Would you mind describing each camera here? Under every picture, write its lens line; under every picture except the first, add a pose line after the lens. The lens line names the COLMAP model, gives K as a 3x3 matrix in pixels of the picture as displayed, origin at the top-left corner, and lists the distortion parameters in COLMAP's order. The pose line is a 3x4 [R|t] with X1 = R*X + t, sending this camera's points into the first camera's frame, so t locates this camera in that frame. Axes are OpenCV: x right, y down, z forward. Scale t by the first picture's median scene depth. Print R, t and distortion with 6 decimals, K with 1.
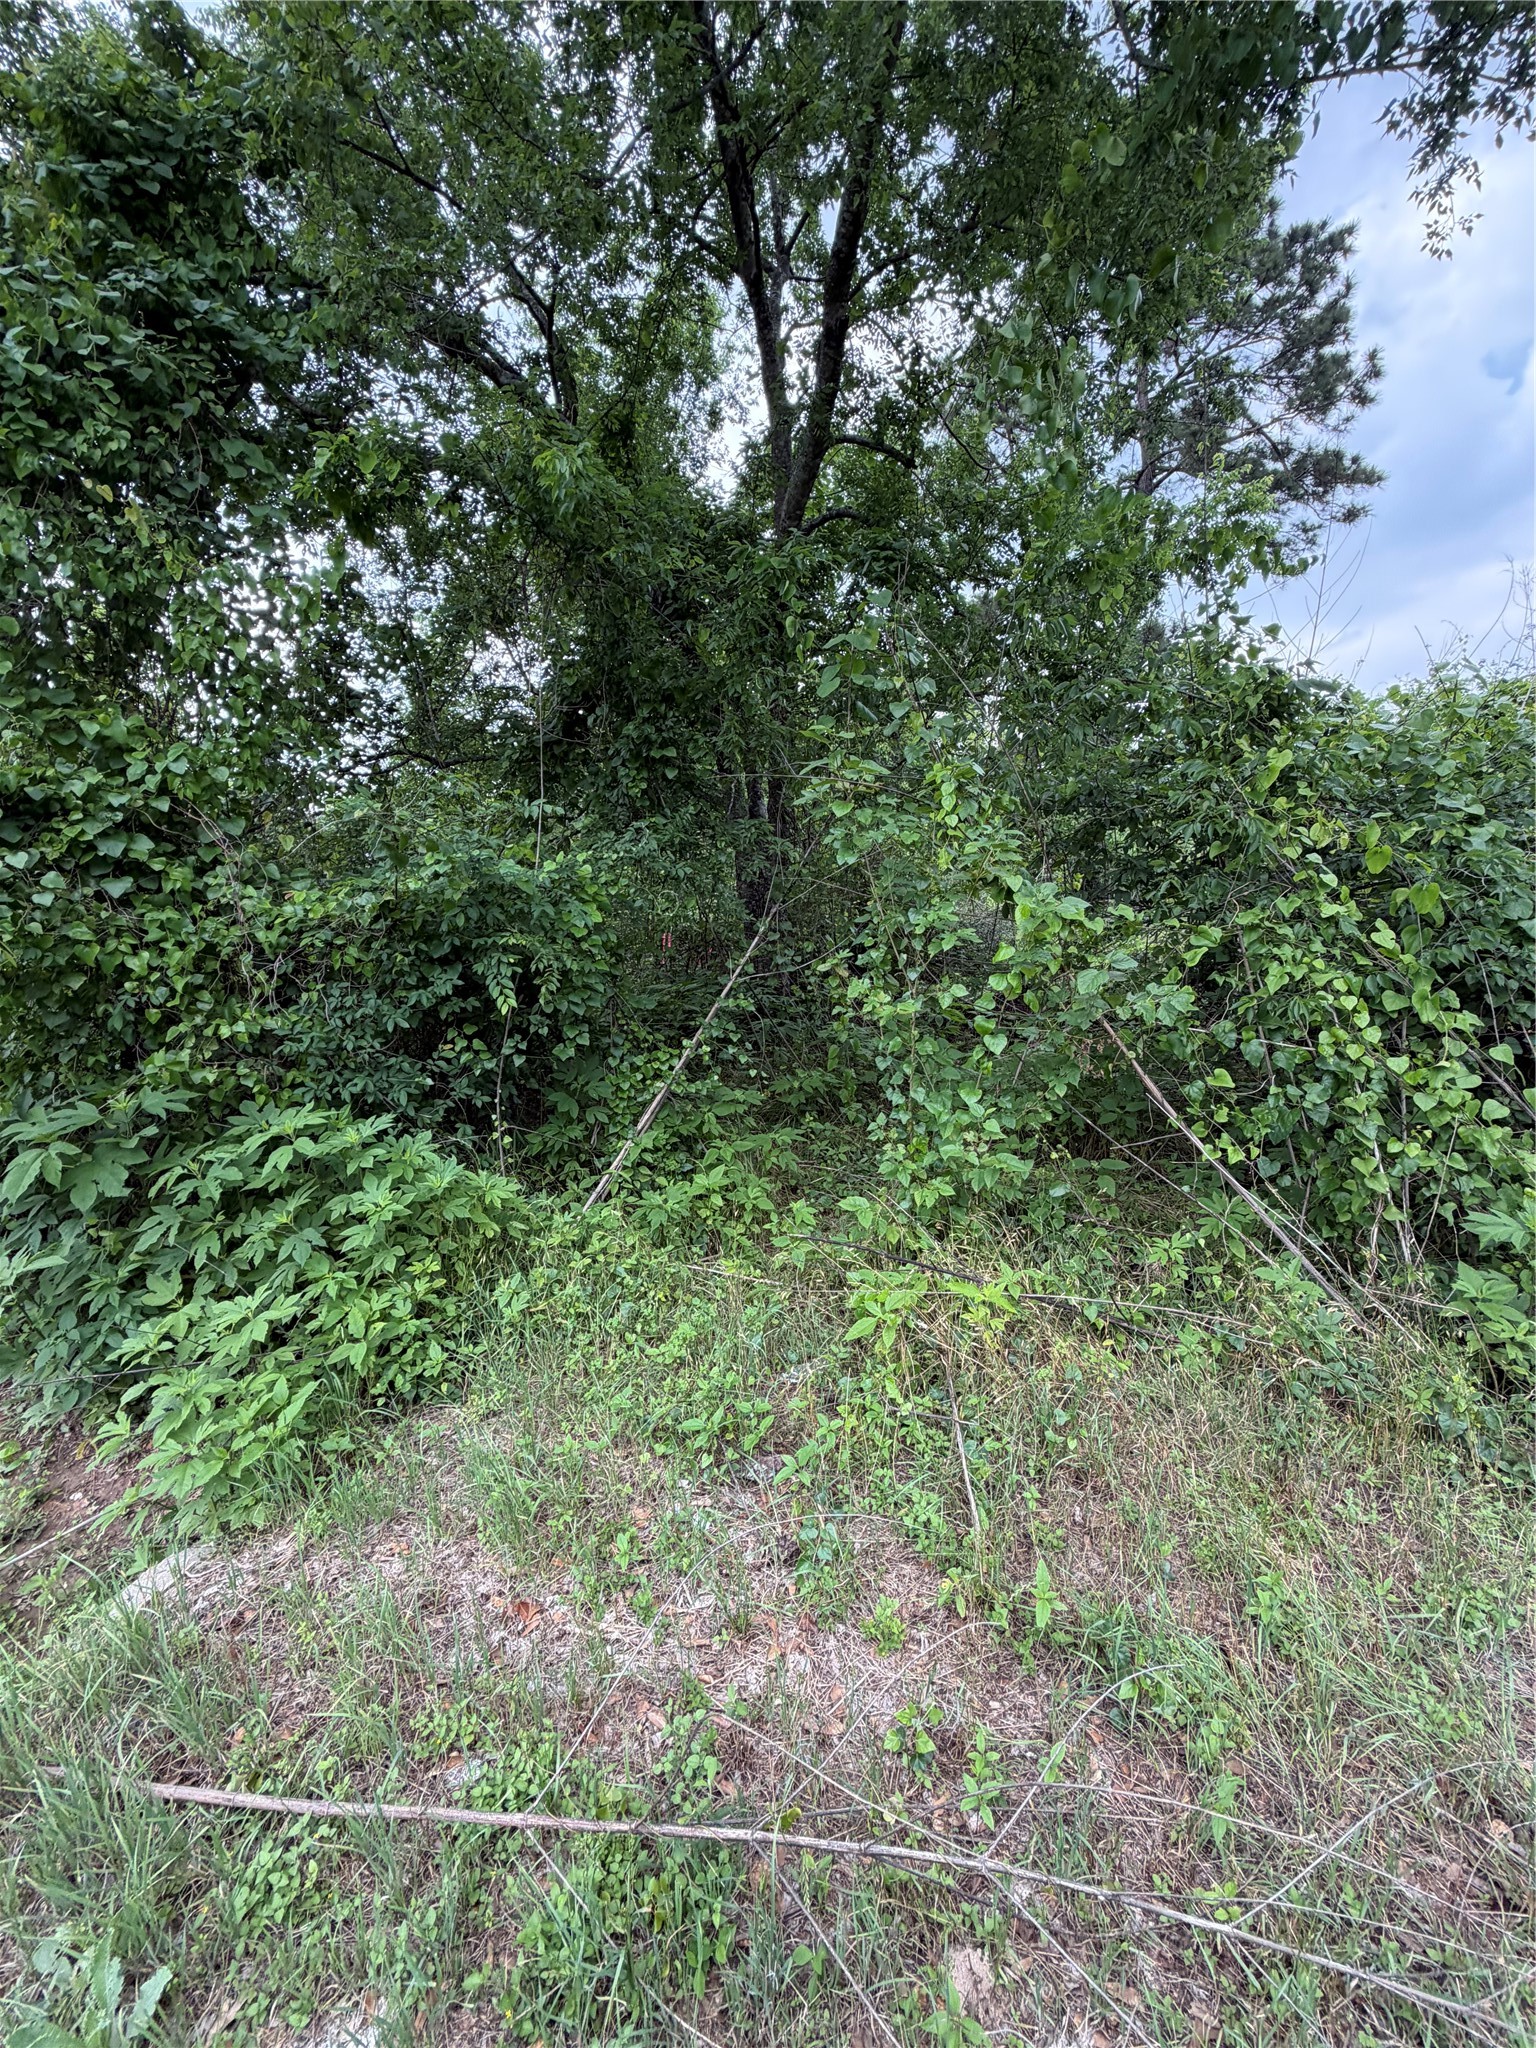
lens RADIAL K [[807.5, 0, 763.0], [0, 807.5, 1024.7], [0, 0, 1]] dist [-0.002243, -0.000257]
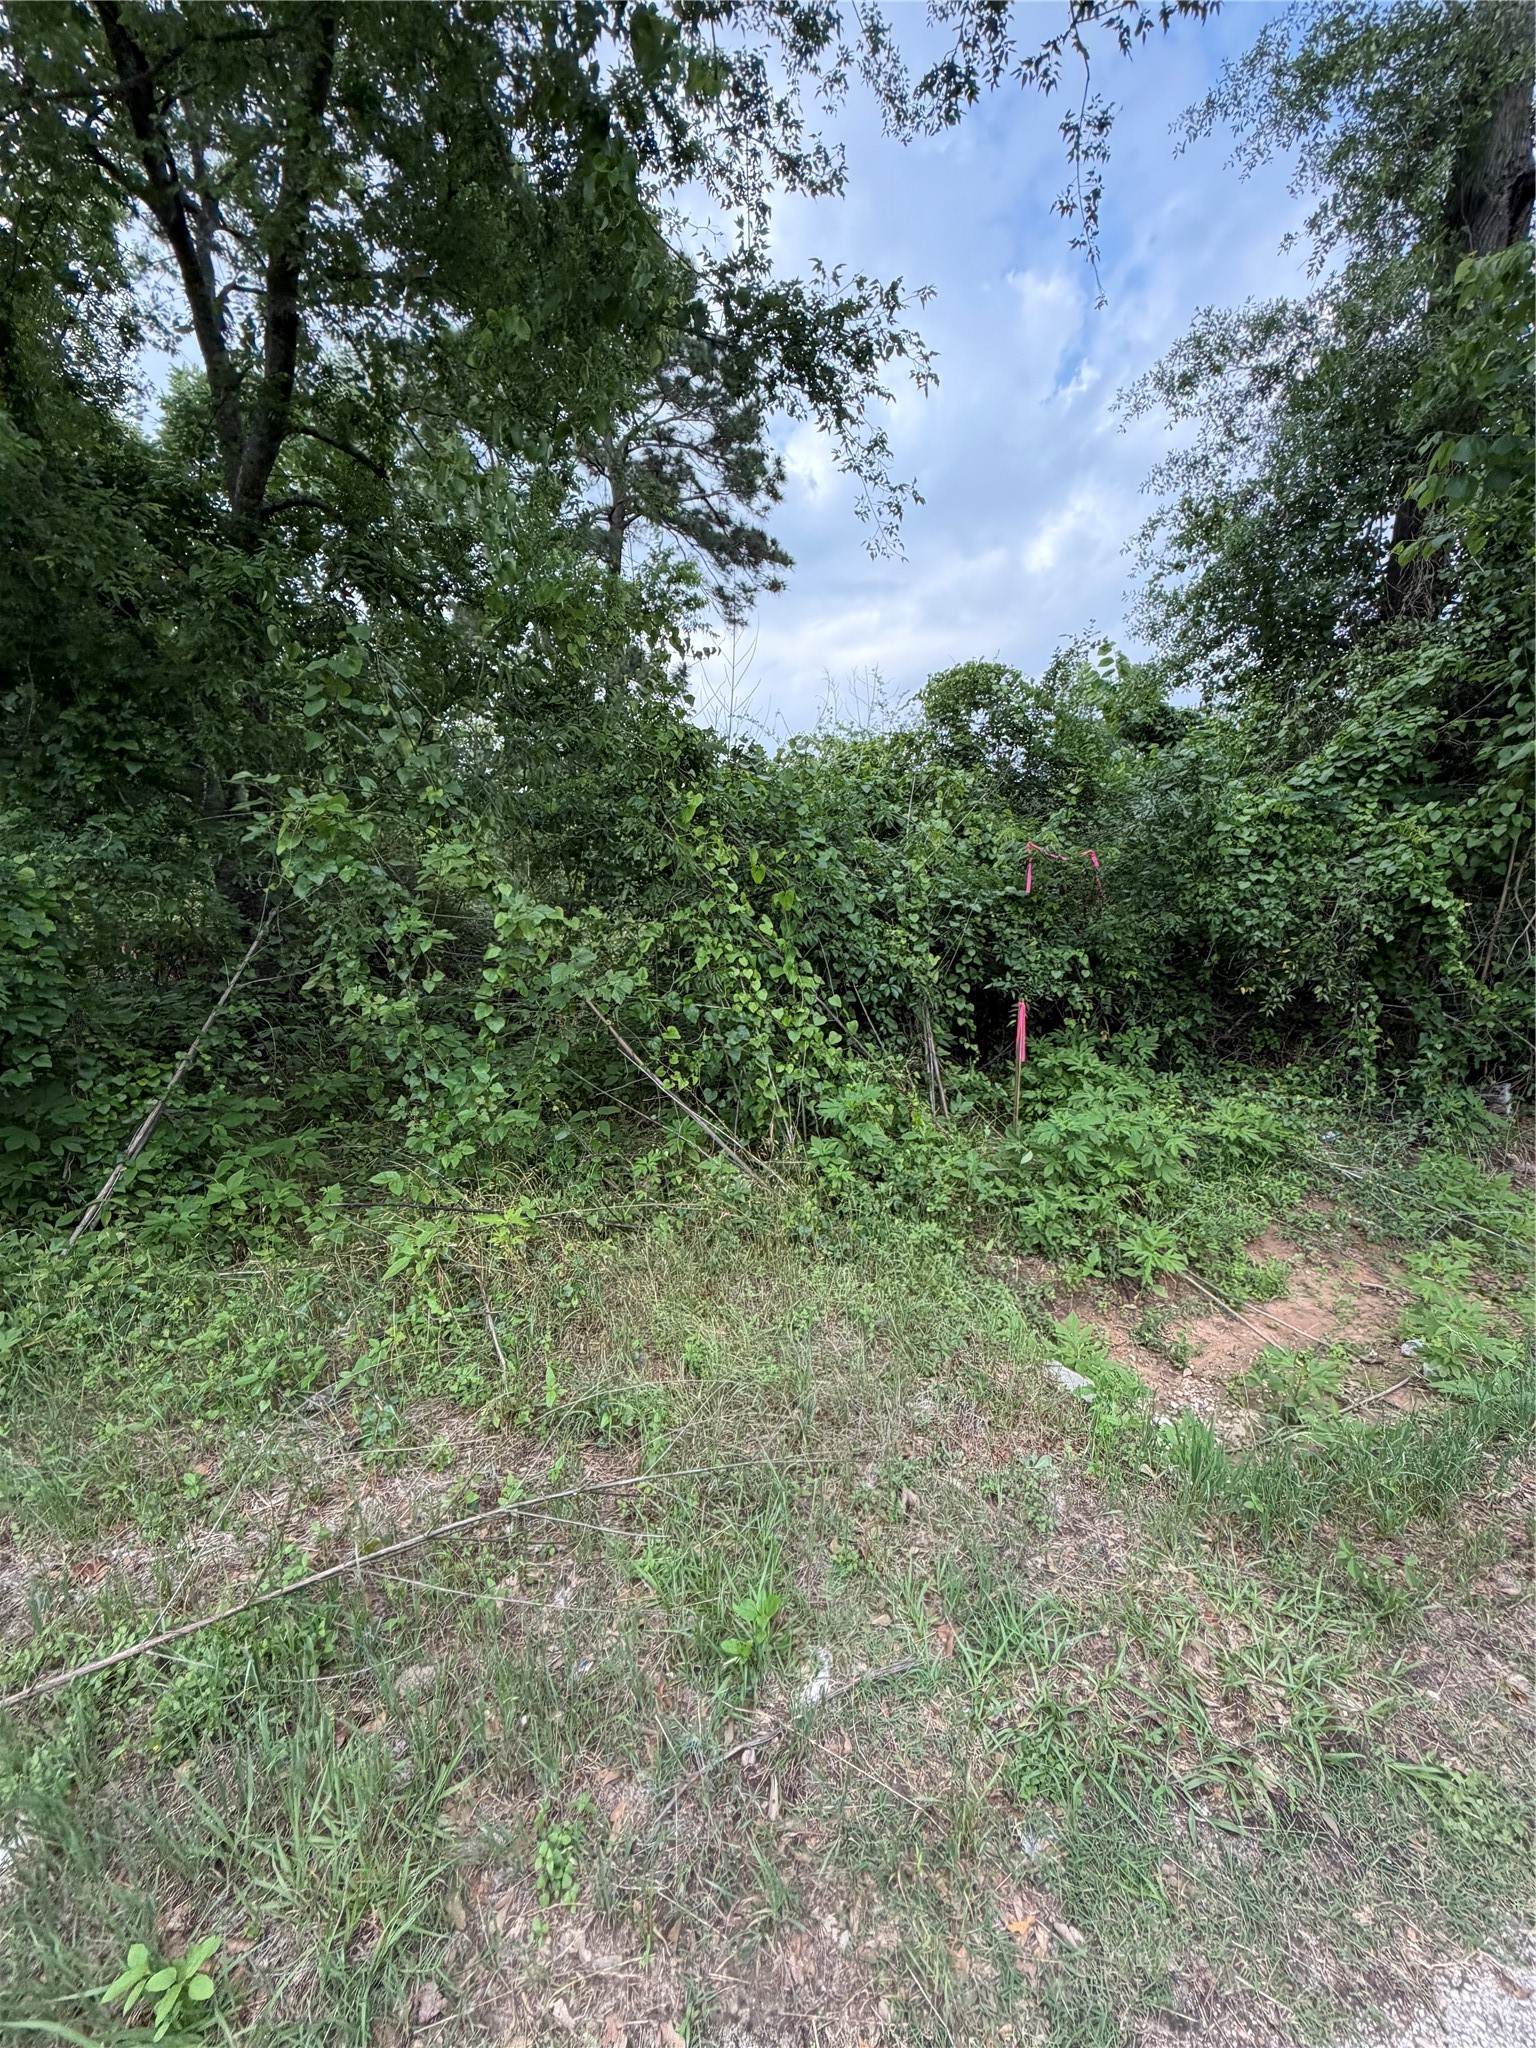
lens RADIAL K [[807.5, 0, 763.0], [0, 807.5, 1024.7], [0, 0, 1]] dist [-0.002243, -0.000257]
pose [[0.844191, -0.087196, 0.528903, -0.020286], [0.084673, 0.995985, 0.029053, 0.022295], [-0.529312, 0.020257, 0.848185, -0.219079]]
